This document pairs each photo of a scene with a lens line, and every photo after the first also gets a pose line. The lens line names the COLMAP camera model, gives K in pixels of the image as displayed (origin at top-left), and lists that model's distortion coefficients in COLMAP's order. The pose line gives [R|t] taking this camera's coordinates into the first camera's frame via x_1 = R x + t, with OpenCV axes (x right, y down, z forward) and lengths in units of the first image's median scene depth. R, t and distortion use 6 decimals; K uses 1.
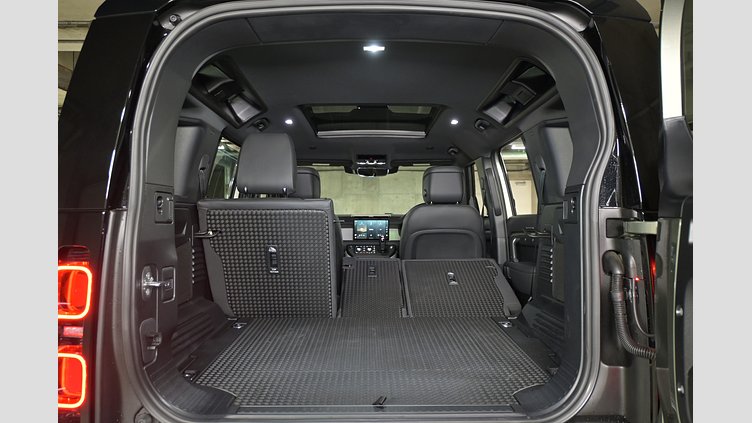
lens RADIAL K [[514.9, 0, 376.0], [0, 514.9, 211.5], [0, 0, 1]] dist [-0.004403, -0.001793]
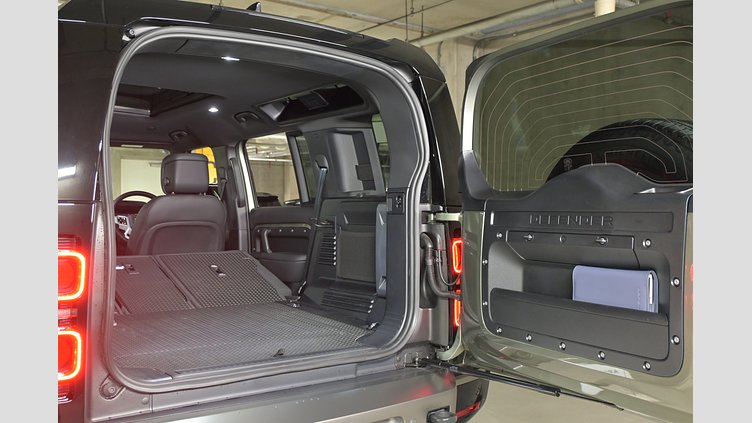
lens RADIAL K [[741.3, 0, 376.0], [0, 741.3, 211.5], [0, 0, 1]] dist [0.000221, 0.002164]
pose [[0.793000, 0.002041, 0.609218, -0.952266], [-0.012230, 0.999846, 0.012570, -0.010046], [-0.609099, -0.017419, 0.792903, -0.614889]]
